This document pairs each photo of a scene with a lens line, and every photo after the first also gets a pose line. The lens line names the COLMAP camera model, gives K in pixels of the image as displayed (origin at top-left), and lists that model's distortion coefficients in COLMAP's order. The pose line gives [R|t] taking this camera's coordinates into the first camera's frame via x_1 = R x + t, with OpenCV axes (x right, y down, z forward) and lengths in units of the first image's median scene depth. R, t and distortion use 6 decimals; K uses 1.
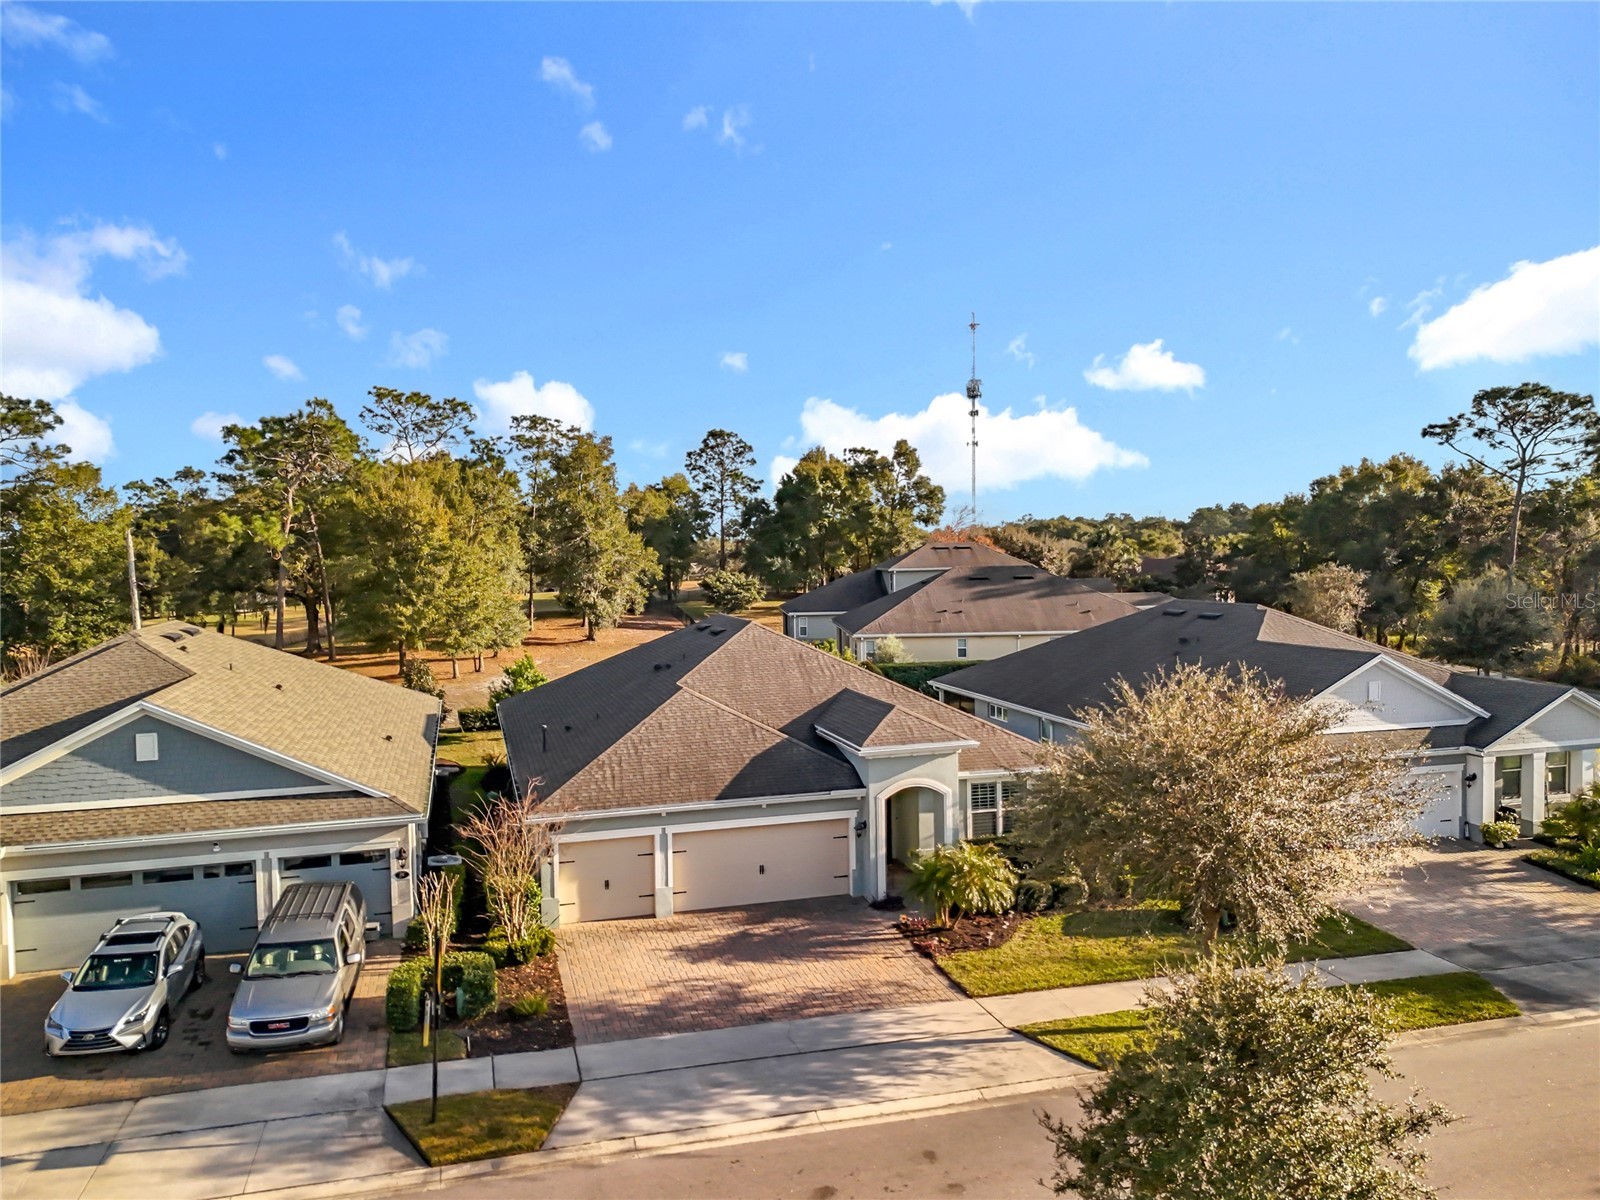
lens RADIAL K [[1164.5, 0, 800.0], [0, 1164.5, 600.0], [0, 0, 1]] dist [0.101690, -0.111921]
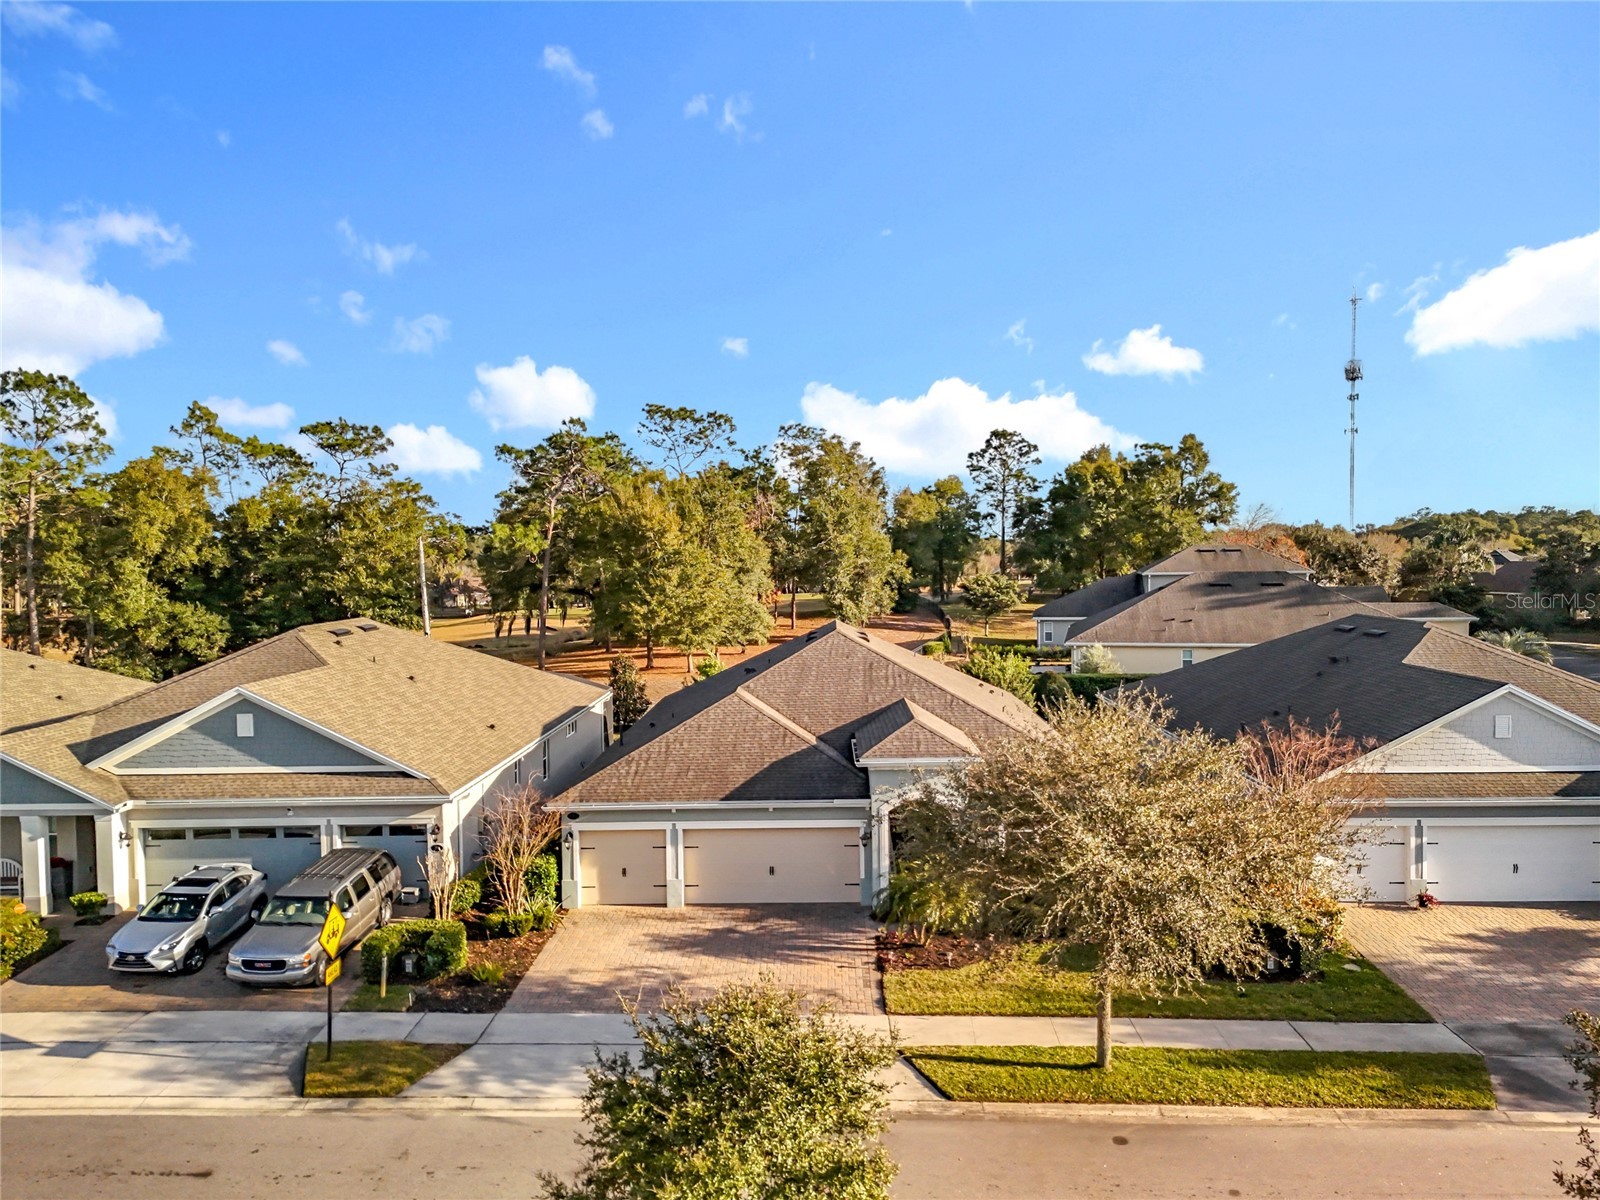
lens RADIAL K [[1164.5, 0, 800.0], [0, 1164.5, 600.0], [0, 0, 1]] dist [0.101690, -0.111921]
pose [[0.953487, 0.014378, -0.301091, 0.318541], [-0.013833, 0.999897, 0.003941, -0.014741], [0.301117, 0.000408, 0.953587, 0.020177]]
